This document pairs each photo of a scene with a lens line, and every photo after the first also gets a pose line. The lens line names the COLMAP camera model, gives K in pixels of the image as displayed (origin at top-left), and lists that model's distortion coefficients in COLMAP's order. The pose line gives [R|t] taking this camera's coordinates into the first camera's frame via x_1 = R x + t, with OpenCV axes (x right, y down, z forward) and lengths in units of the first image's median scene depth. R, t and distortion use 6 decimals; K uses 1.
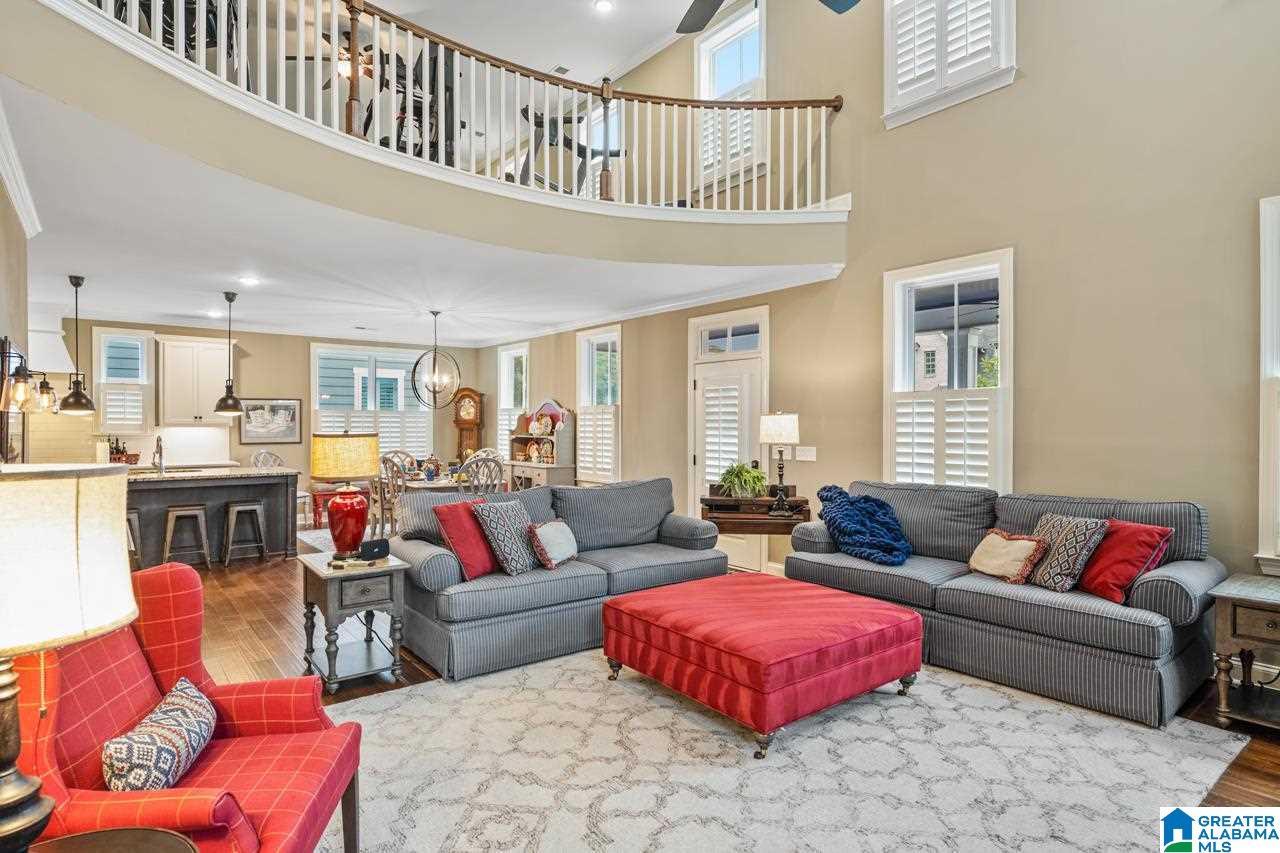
lens RADIAL K [[679.8, 0, 652.4], [0, 679.8, 430.4], [0, 0, 1]] dist [-0.005464, -0.000774]
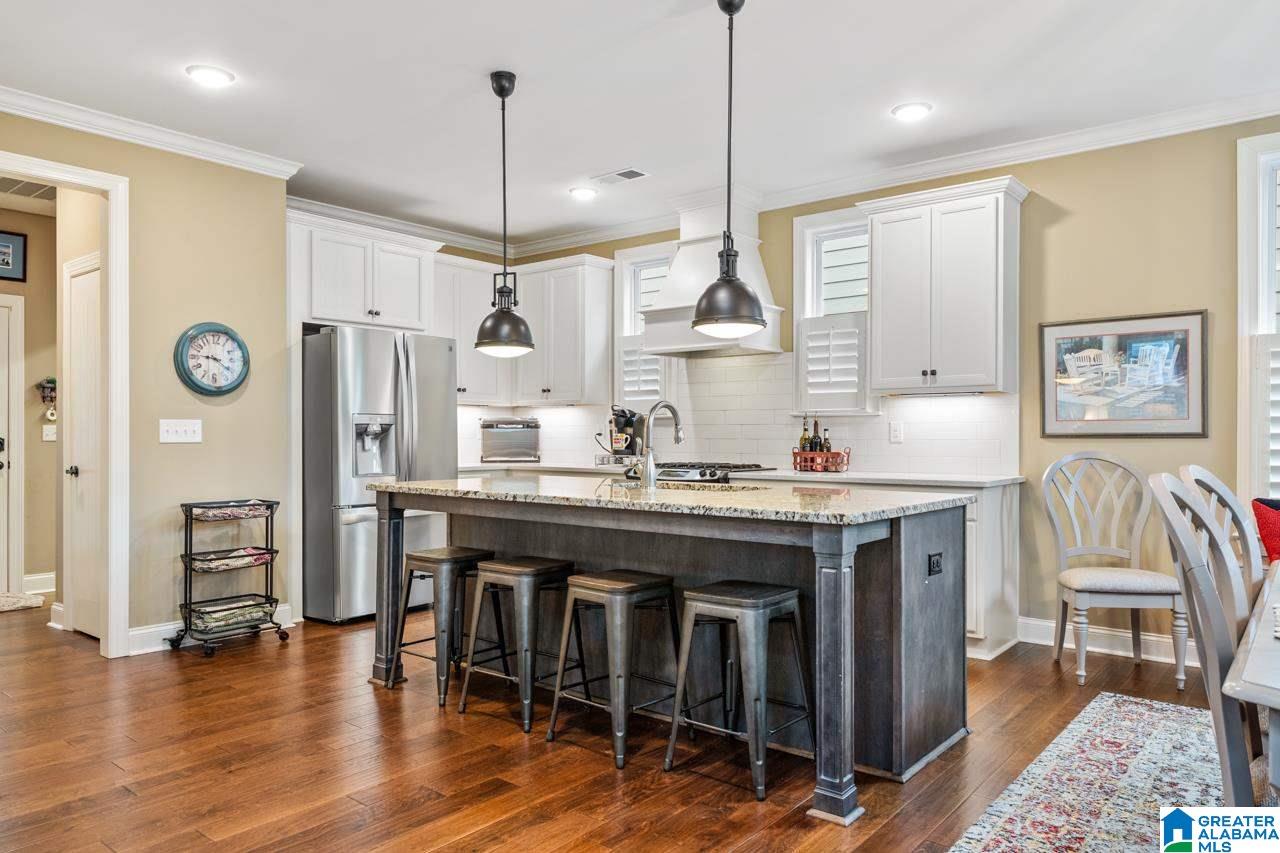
lens RADIAL K [[859.8, 0, 646.0], [0, 859.8, 432.6], [0, 0, 1]] dist [0.004527, -0.007014]
pose [[0.196302, -0.006190, -0.980524, -0.197836], [-0.010976, 0.999904, -0.008510, 0.032971], [0.980482, 0.012433, 0.196215, 0.882859]]
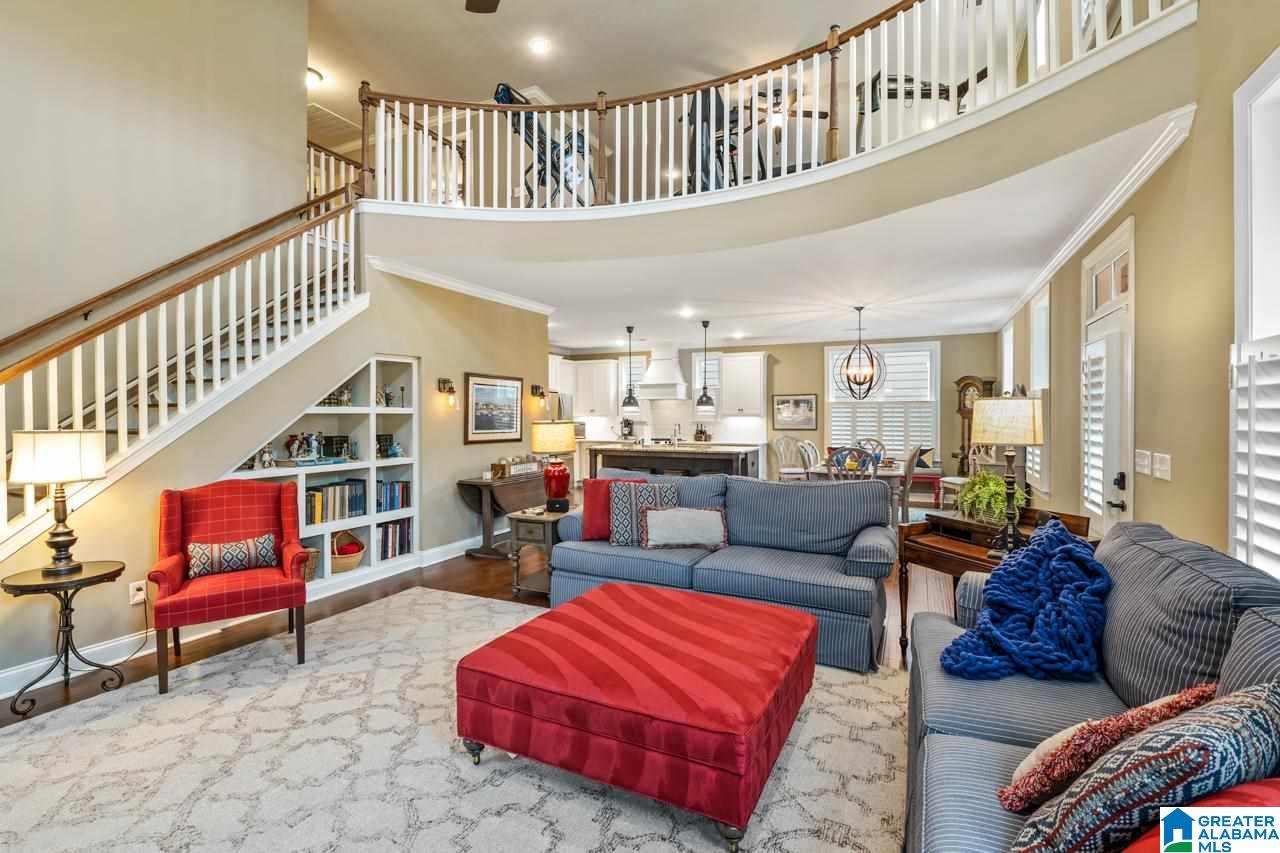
lens RADIAL K [[588.4, 0, 639.6], [0, 588.4, 419.2], [0, 0, 1]] dist [-0.003168, -0.000529]
pose [[0.420819, 0.005565, -0.907128, 0.432951], [-0.005204, 0.999980, 0.003720, -0.004060], [0.907130, 0.003155, 0.420839, 0.368066]]
